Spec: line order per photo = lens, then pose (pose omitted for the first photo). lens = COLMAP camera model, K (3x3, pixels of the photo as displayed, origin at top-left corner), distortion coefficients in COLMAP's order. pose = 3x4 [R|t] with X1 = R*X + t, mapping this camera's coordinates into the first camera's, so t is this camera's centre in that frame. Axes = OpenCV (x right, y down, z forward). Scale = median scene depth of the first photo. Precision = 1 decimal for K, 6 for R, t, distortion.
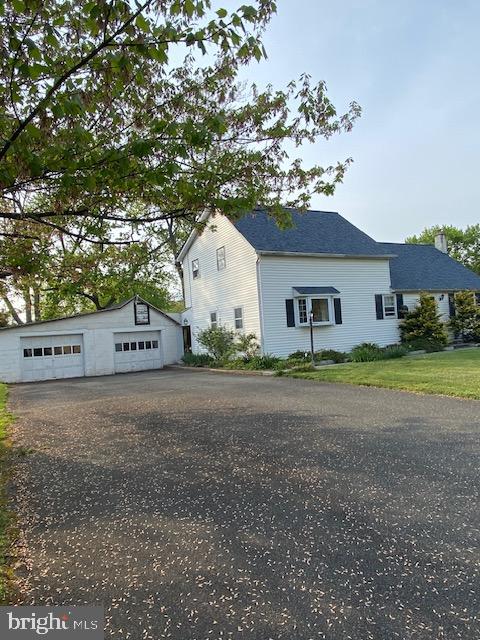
lens RADIAL K [[484.6, 0, 239.7], [0, 484.6, 320.8], [0, 0, 1]] dist [0.016335, -0.003639]
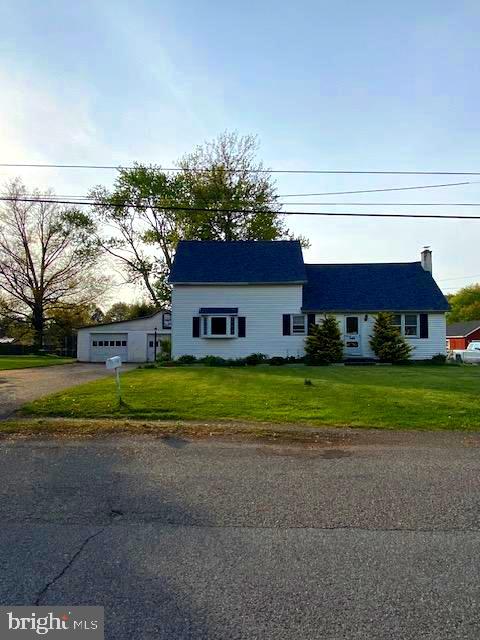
lens RADIAL K [[484.6, 0, 239.3], [0, 484.6, 319.5], [0, 0, 1]] dist [0.016335, -0.003639]
pose [[0.843135, 0.039683, -0.536235, 0.821410], [-0.037949, 0.999178, 0.014273, -0.053774], [0.536361, 0.008316, 0.843948, -0.079268]]
